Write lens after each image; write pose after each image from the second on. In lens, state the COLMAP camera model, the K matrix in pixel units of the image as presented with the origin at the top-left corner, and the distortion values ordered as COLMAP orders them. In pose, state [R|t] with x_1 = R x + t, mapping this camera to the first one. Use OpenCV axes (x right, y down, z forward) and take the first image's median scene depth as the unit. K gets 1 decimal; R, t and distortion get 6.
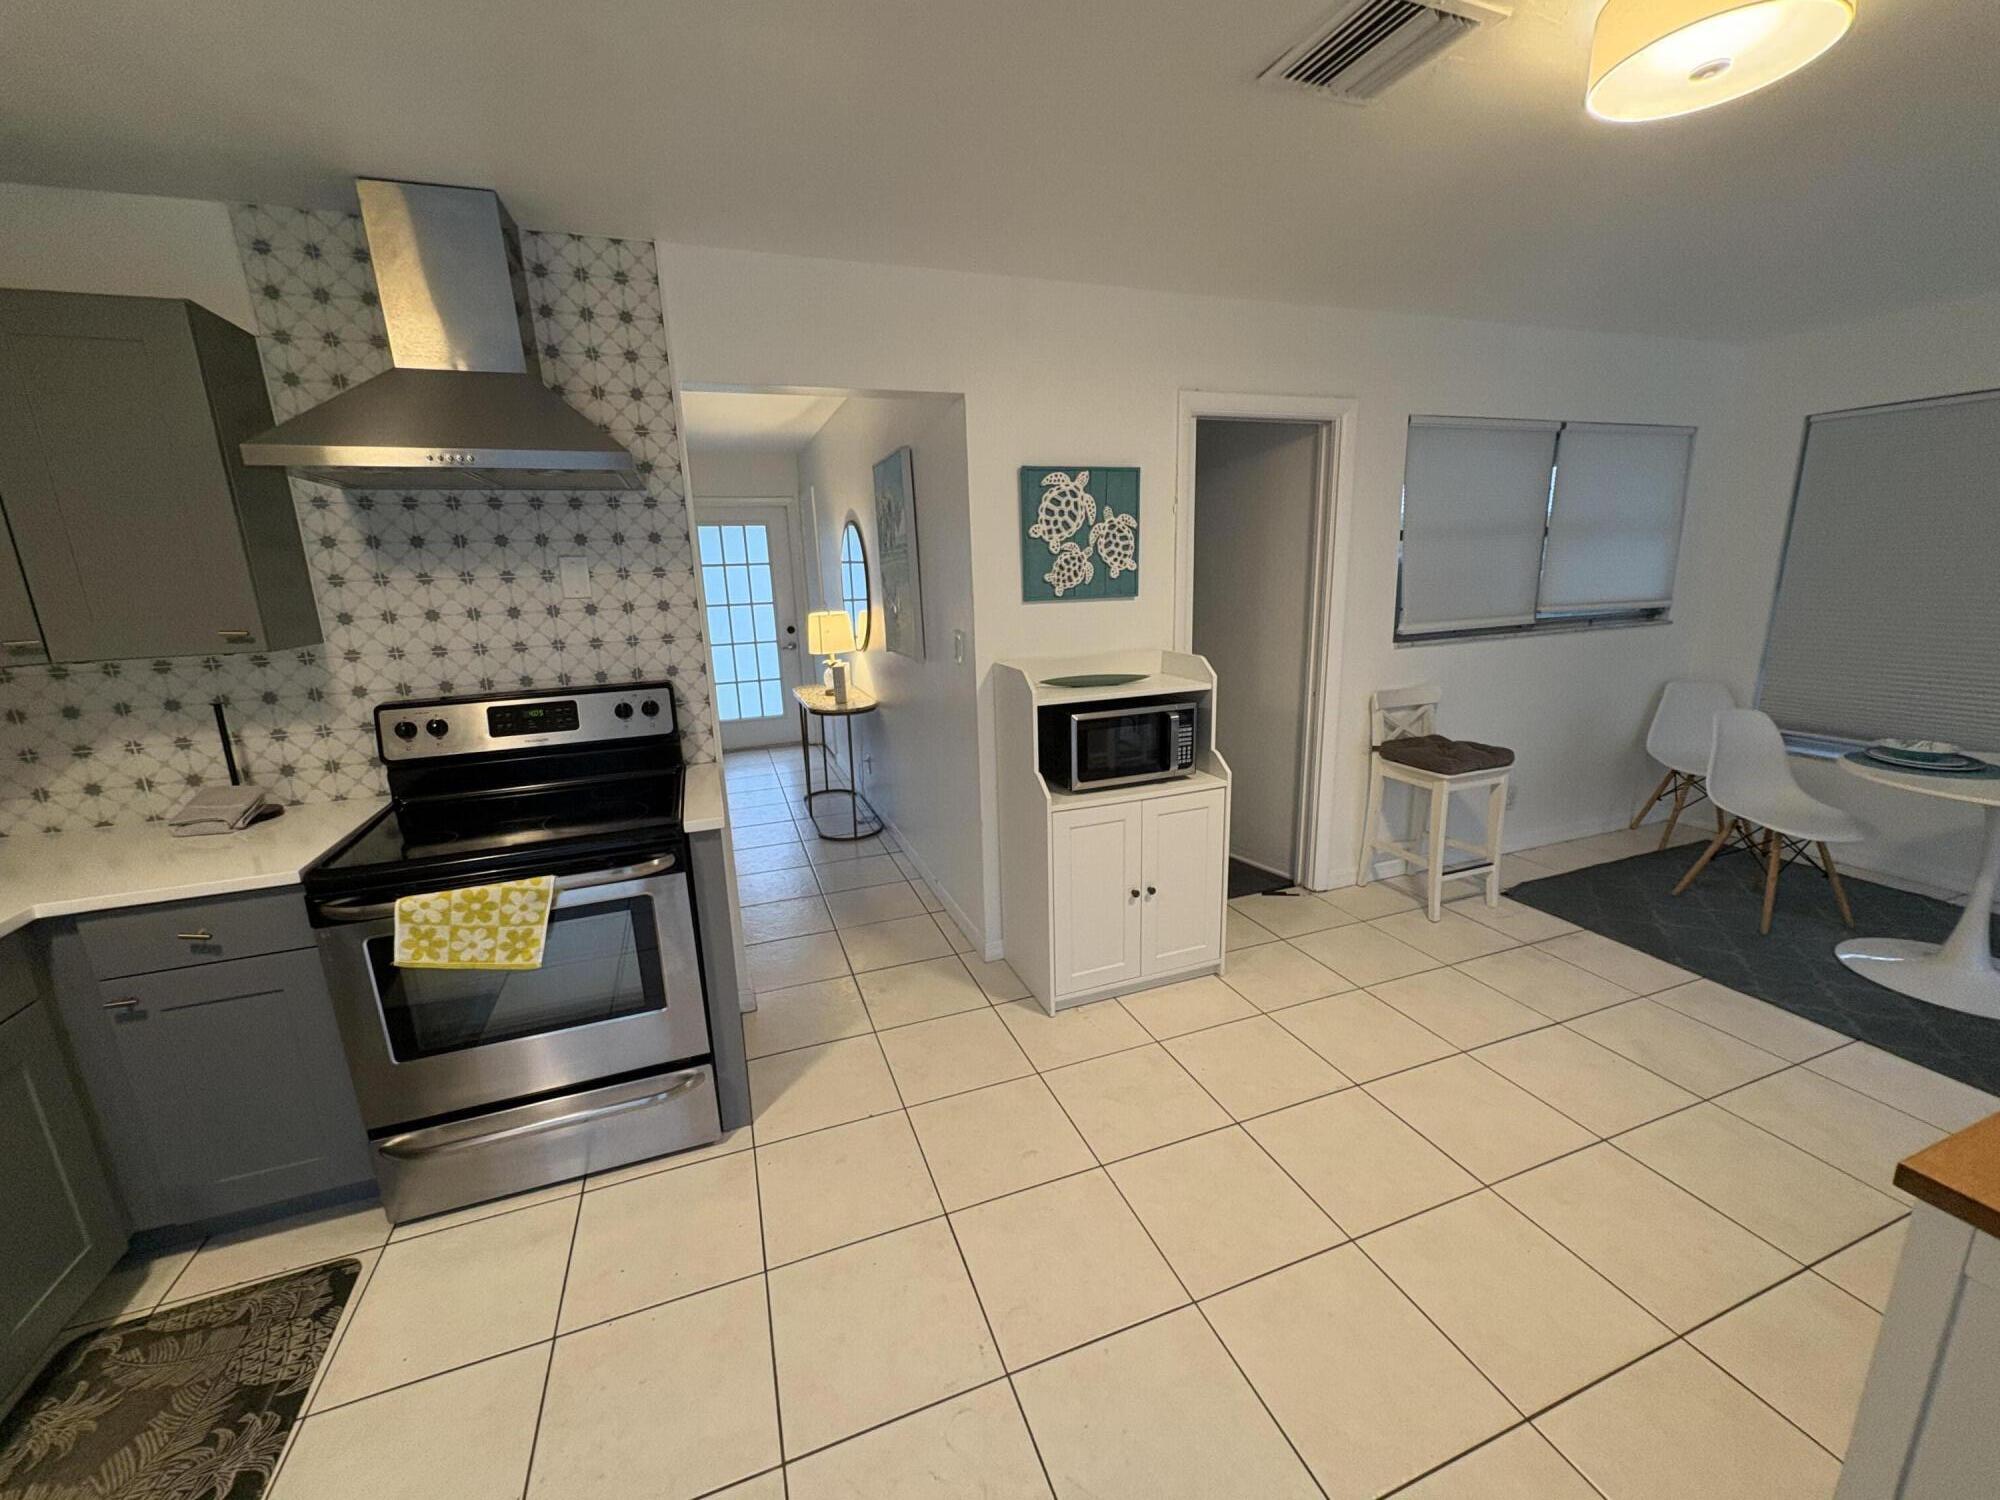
lens RADIAL K [[792.8, 0, 1000.6], [0, 792.8, 753.4], [0, 0, 1]] dist [0.001176, 0.000049]
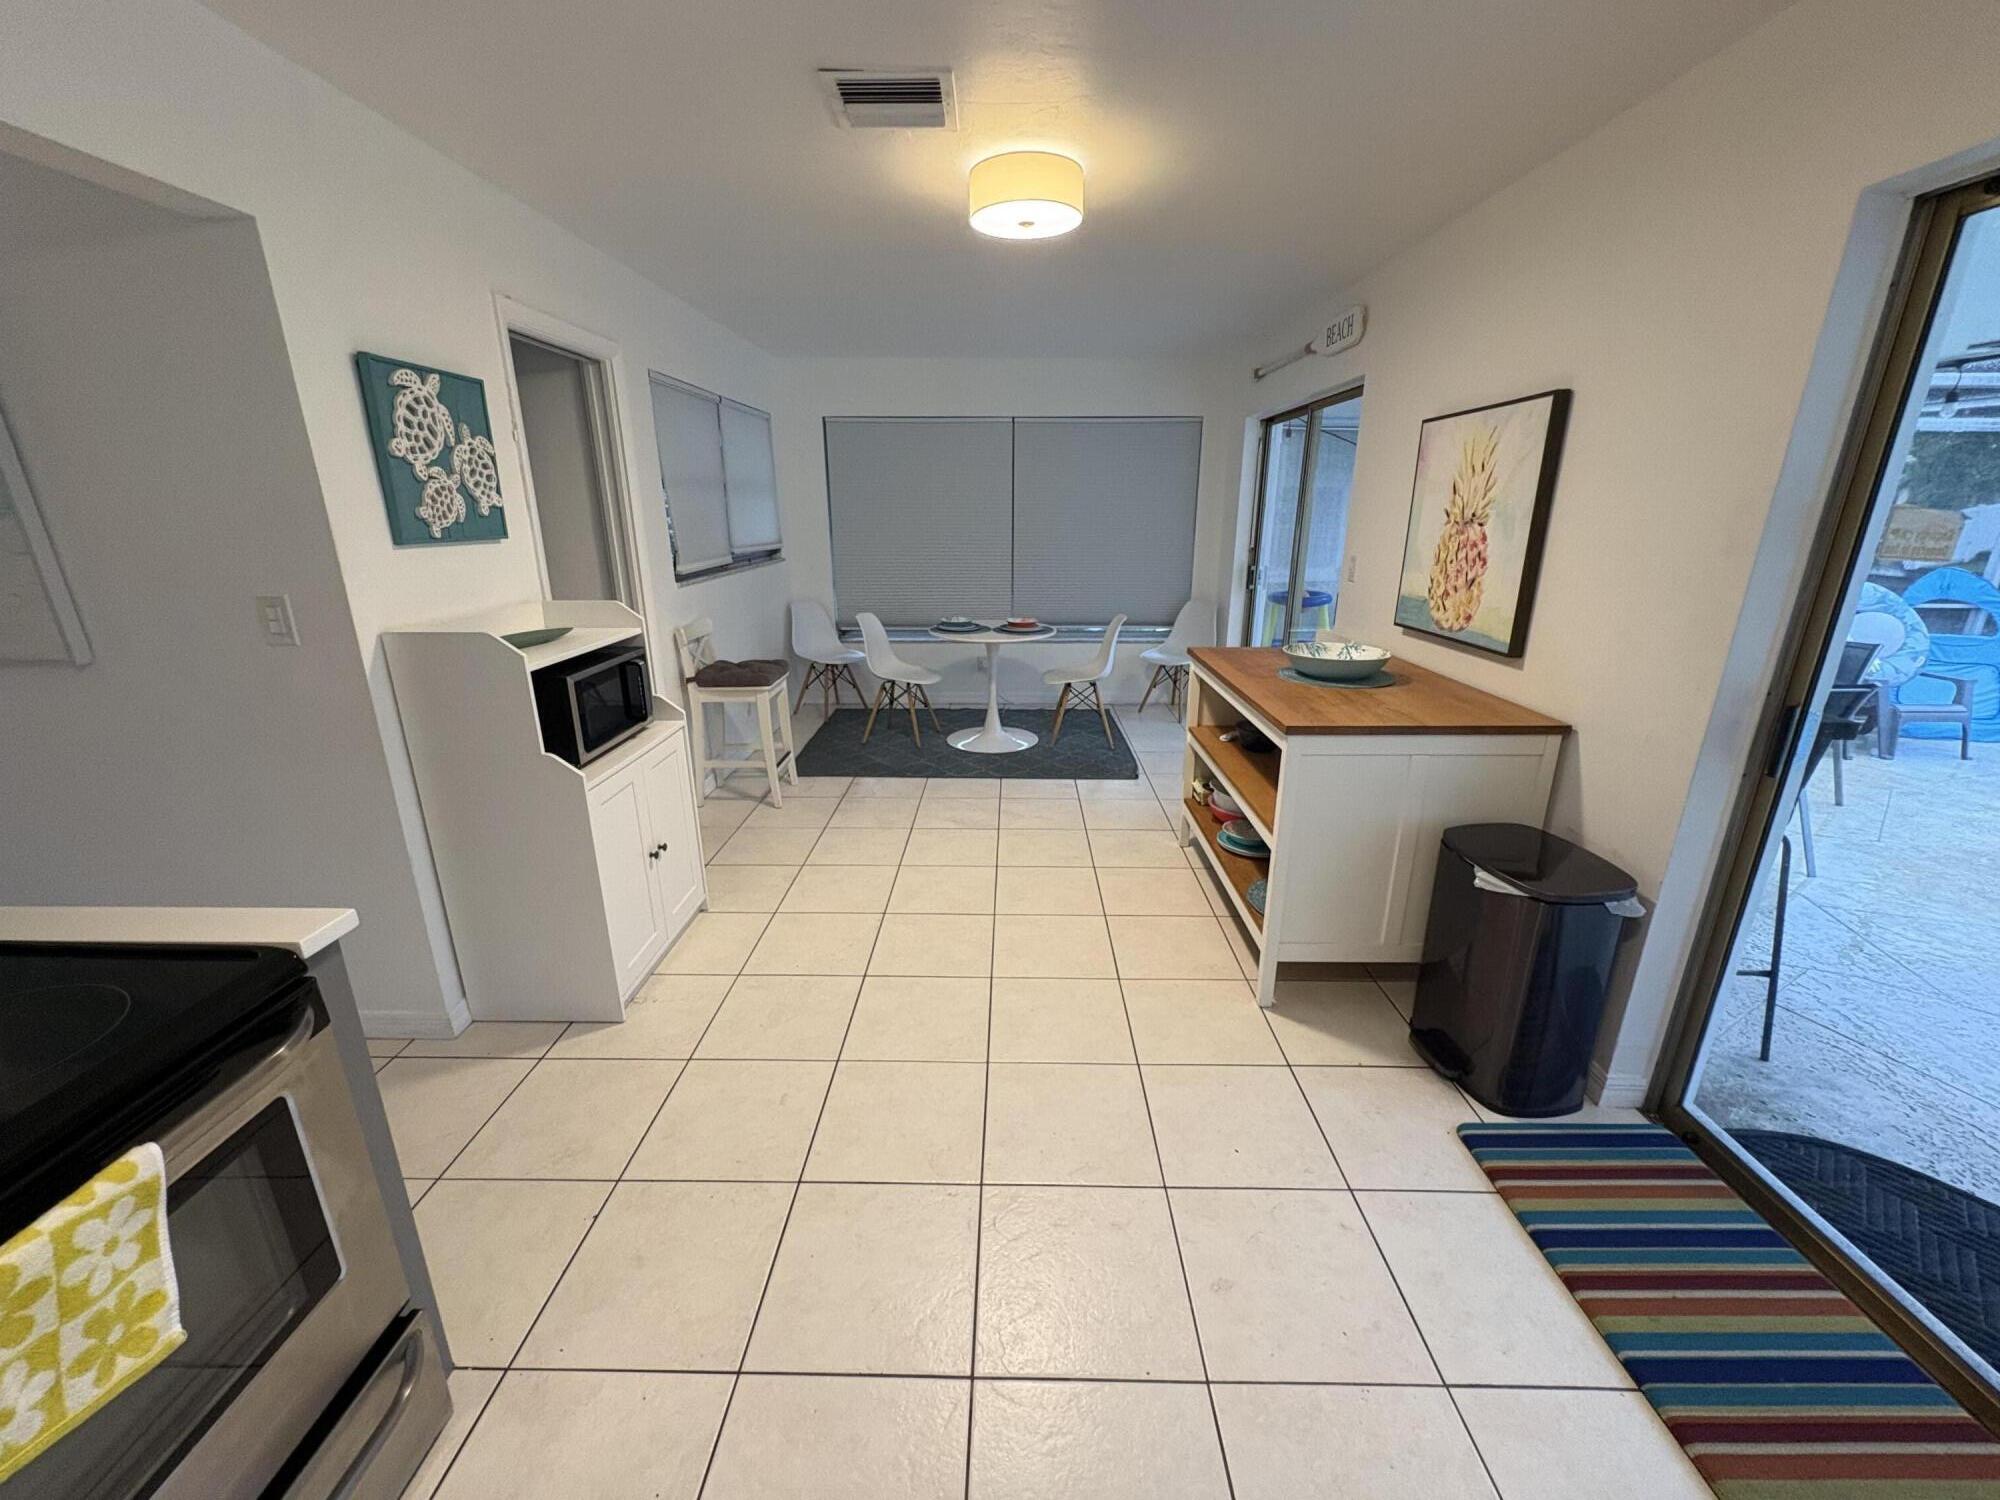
lens RADIAL K [[792.8, 0, 1000.6], [0, 792.8, 753.4], [0, 0, 1]] dist [0.001176, 0.000049]
pose [[0.361076, -0.249070, 0.898659, -0.475928], [0.205265, 0.961265, 0.183948, -0.027445], [-0.909665, 0.118044, 0.398215, 0.226289]]
